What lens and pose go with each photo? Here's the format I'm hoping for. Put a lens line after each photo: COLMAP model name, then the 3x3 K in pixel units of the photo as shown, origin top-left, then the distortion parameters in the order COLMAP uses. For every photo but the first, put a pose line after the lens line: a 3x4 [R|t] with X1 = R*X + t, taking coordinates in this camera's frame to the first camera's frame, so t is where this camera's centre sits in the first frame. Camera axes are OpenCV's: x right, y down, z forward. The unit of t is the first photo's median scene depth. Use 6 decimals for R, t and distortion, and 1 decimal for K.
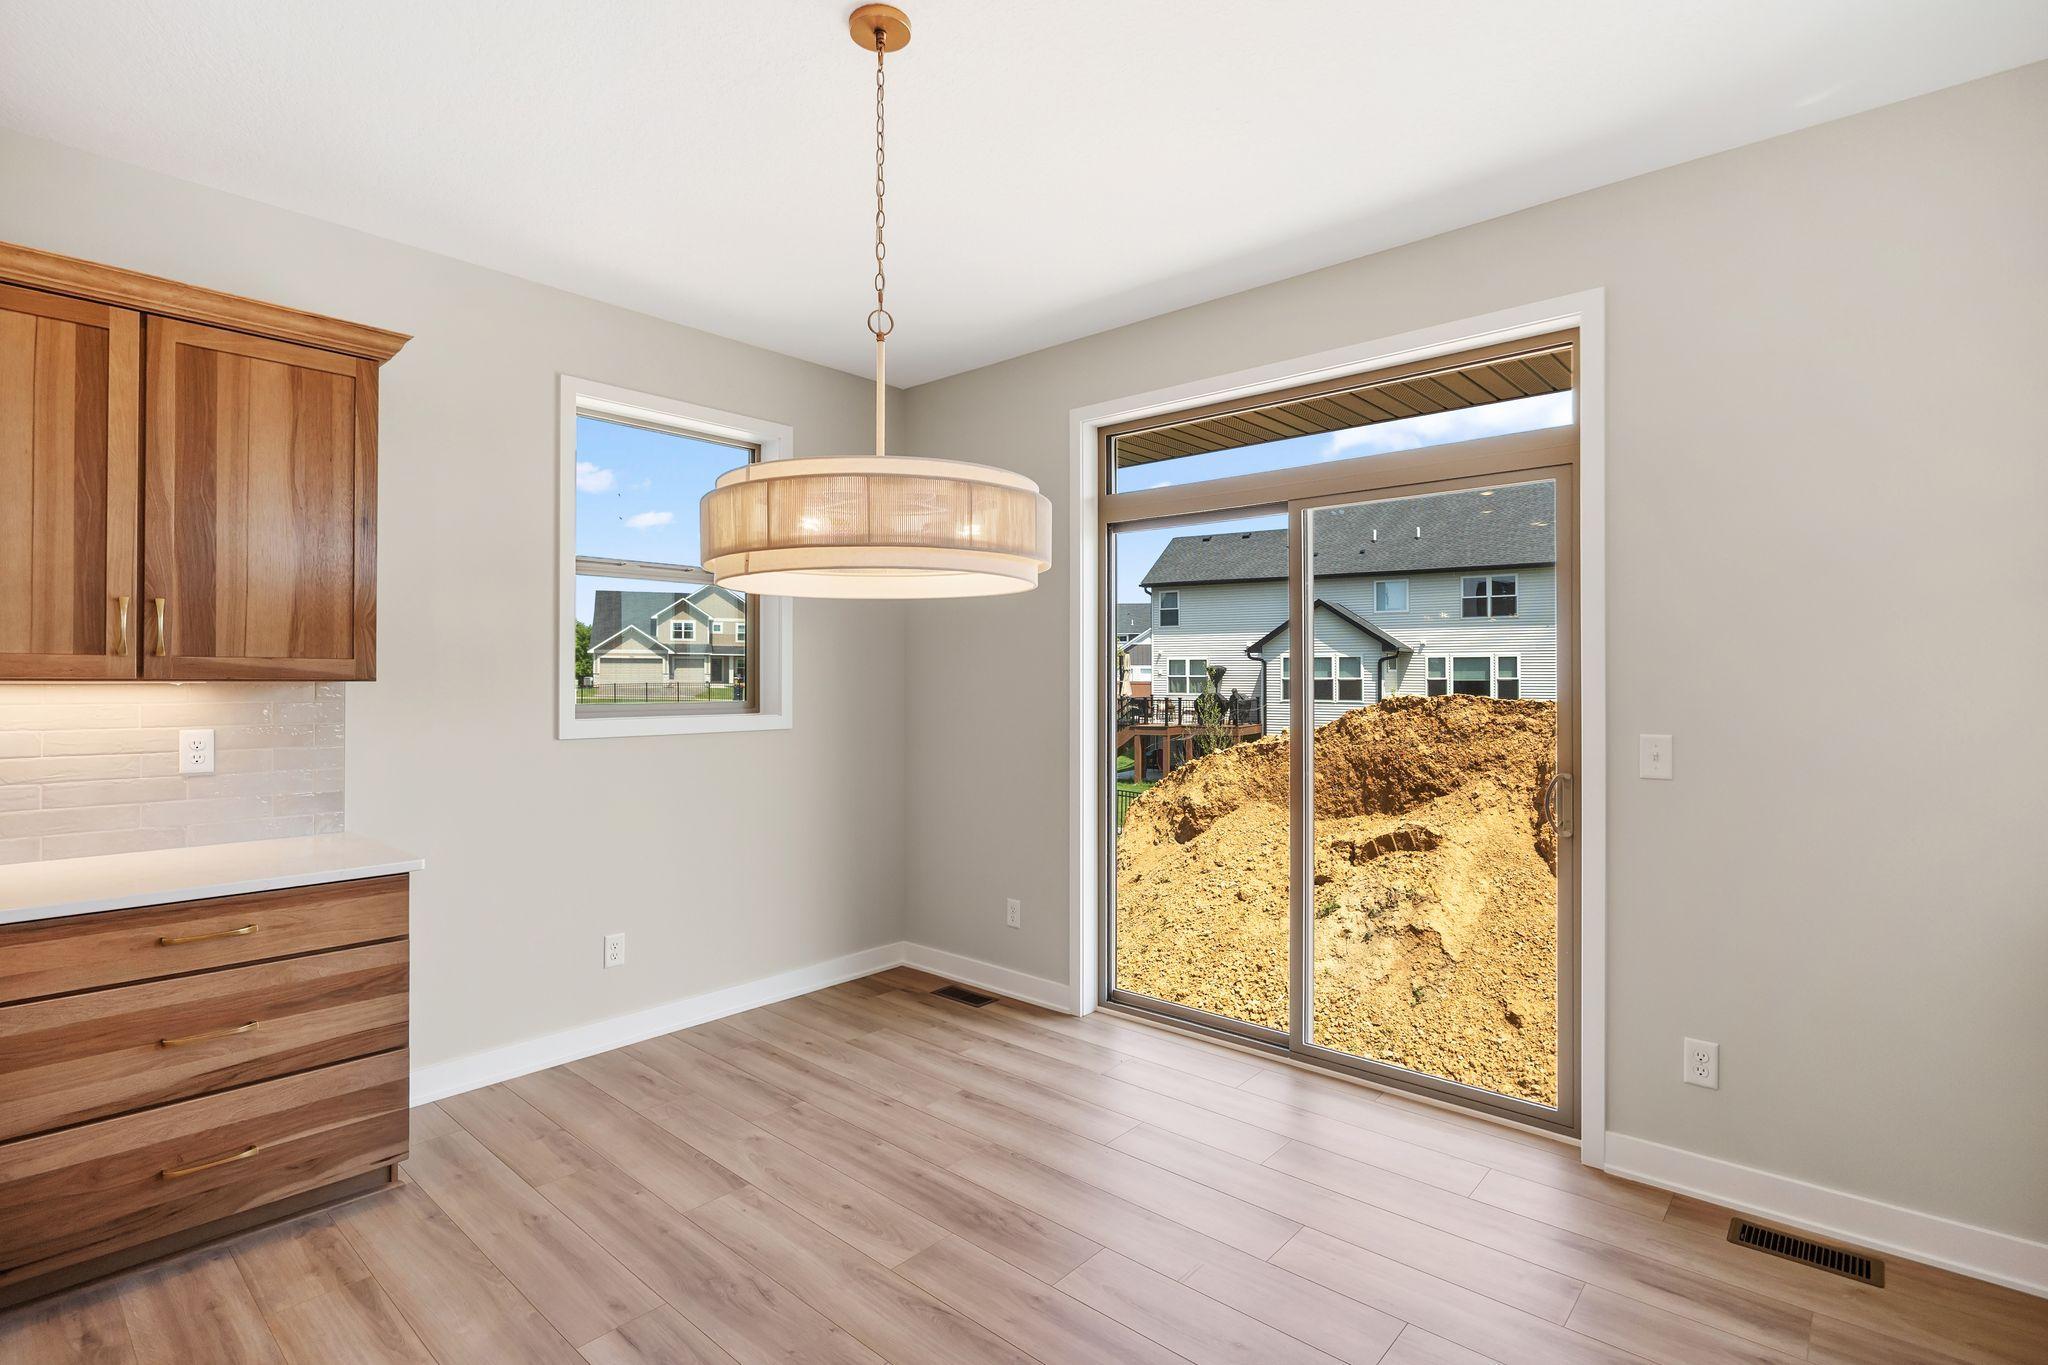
lens RADIAL K [[967.5, 0, 1018.5], [0, 967.5, 675.5], [0, 0, 1]] dist [-0.004437, -0.000307]
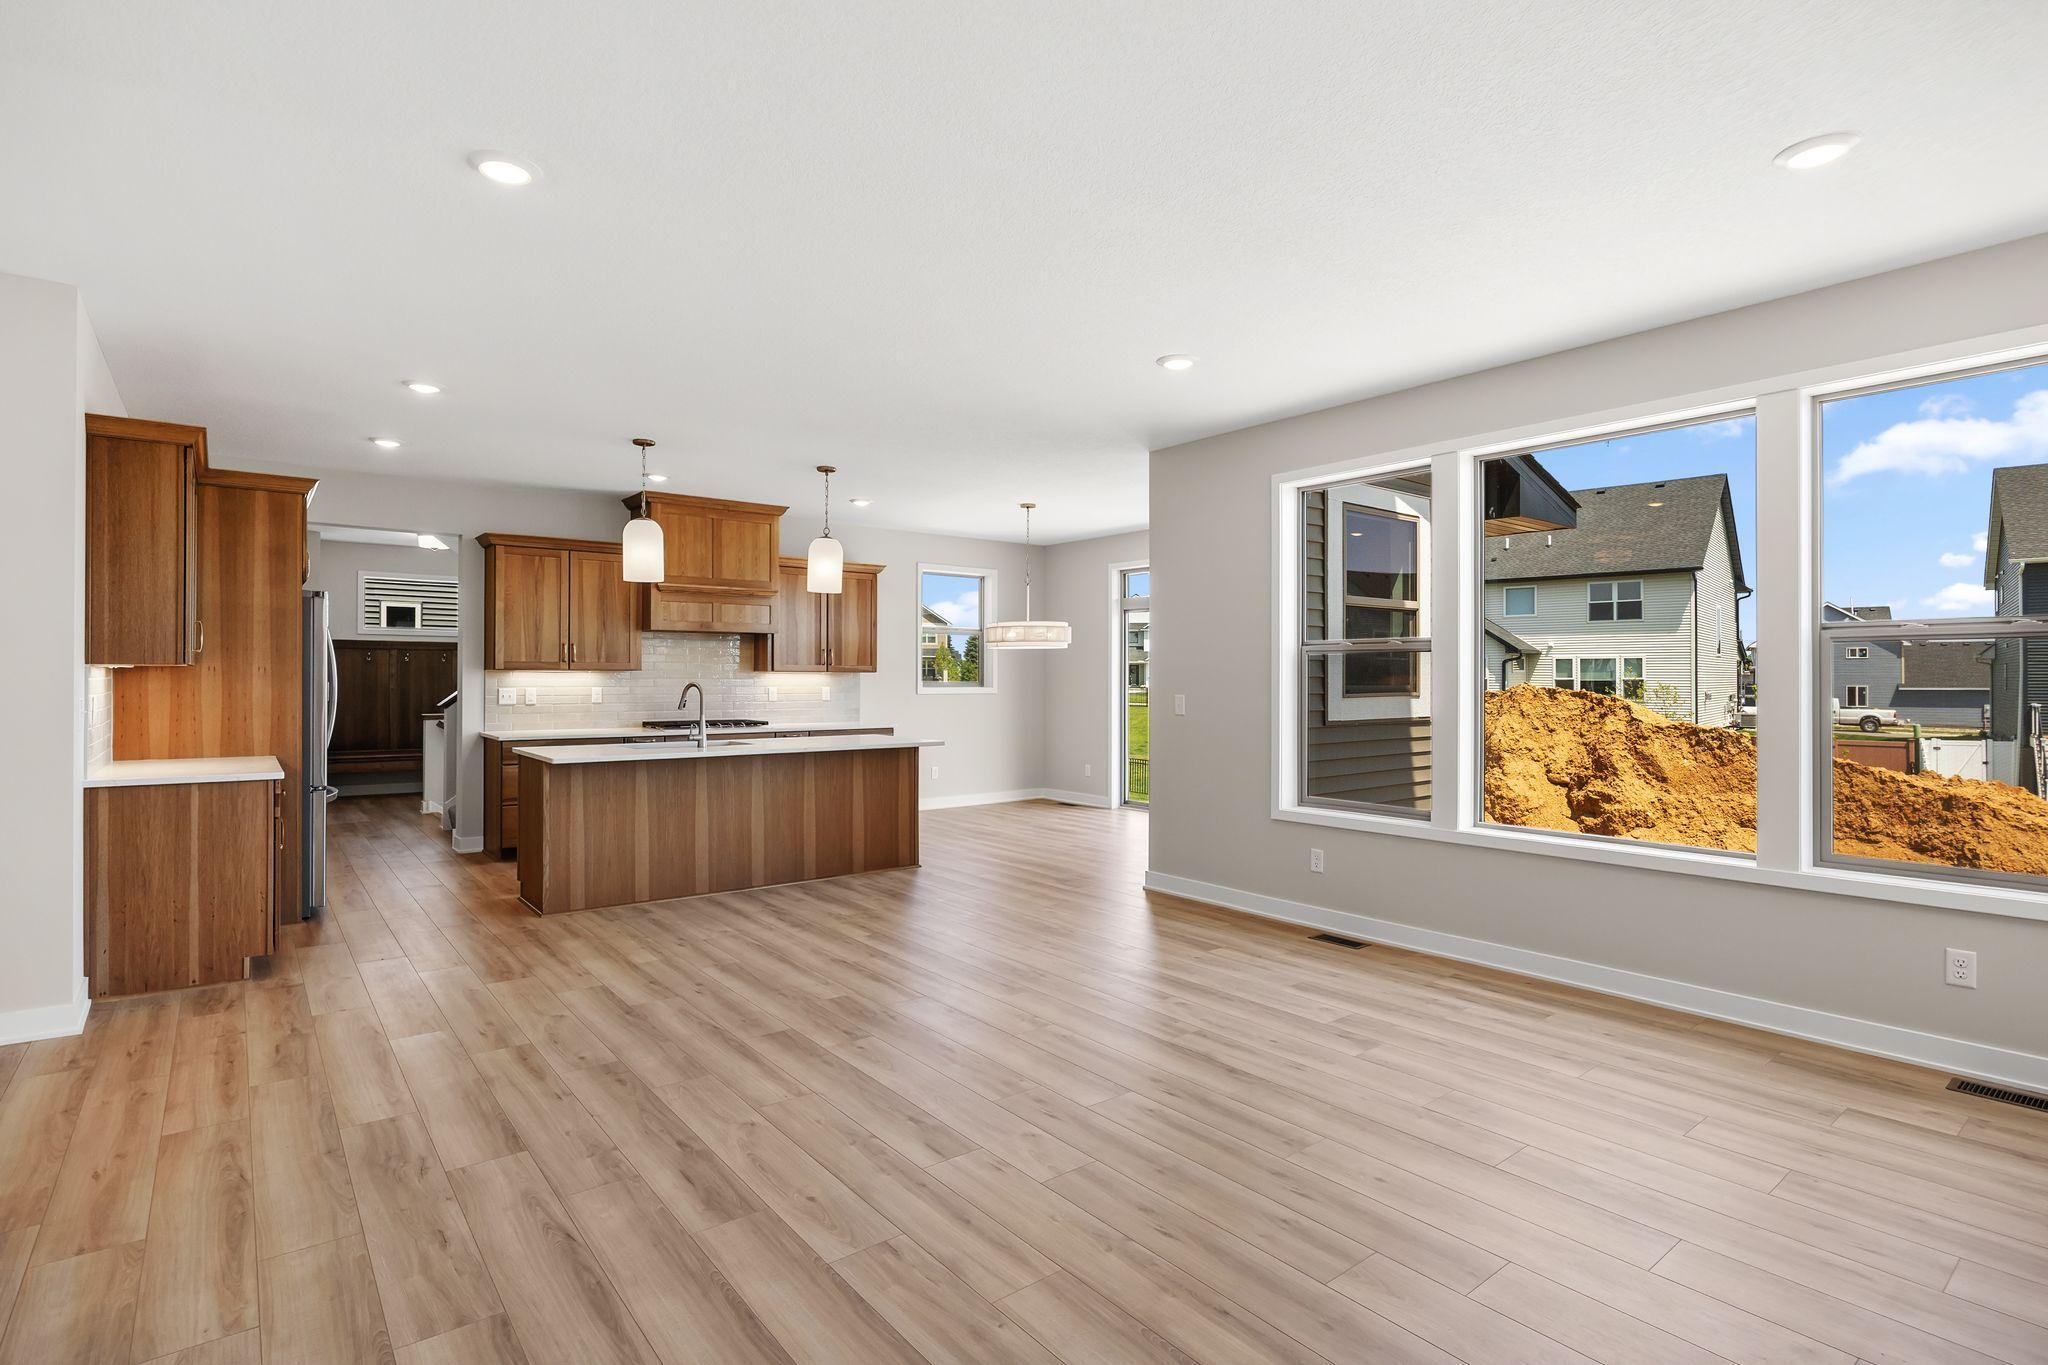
lens RADIAL K [[1040.4, 0, 1019.9], [0, 1040.4, 677.3], [0, 0, 1]] dist [0.002383, 0.000170]
pose [[0.984462, 0.000073, -0.175600, 0.044011], [-0.000127, 1.000000, -0.000299, 0.002315], [0.175600, 0.000317, 0.984462, -0.244628]]
